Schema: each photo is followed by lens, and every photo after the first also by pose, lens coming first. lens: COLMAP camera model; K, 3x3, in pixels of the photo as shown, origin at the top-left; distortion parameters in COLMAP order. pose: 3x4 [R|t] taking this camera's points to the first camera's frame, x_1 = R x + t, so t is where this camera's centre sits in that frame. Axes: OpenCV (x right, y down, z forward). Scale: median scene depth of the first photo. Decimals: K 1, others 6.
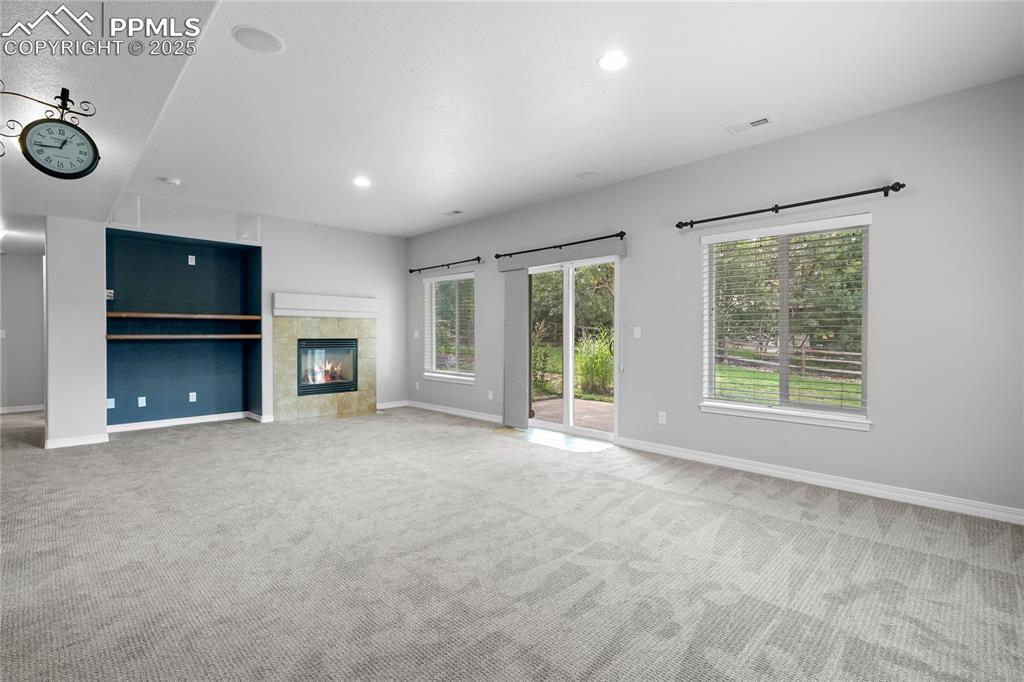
lens RADIAL K [[453.4, 0, 510.4], [0, 453.4, 343.3], [0, 0, 1]] dist [-0.001429, 0.000288]
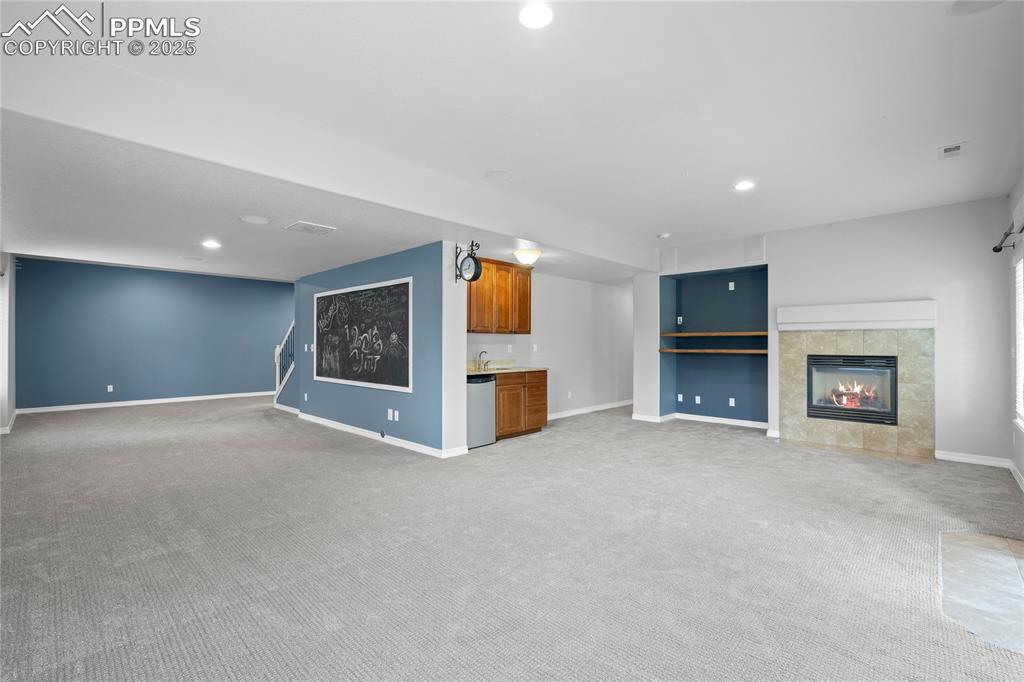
lens RADIAL K [[427.1, 0, 508.1], [0, 427.1, 343.1], [0, 0, 1]] dist [0.000210, -0.000030]
pose [[0.060310, -0.003786, -0.998173, 0.361870], [-0.018921, 0.999809, -0.004936, -0.017638], [0.998000, 0.019184, 0.060226, 0.341932]]
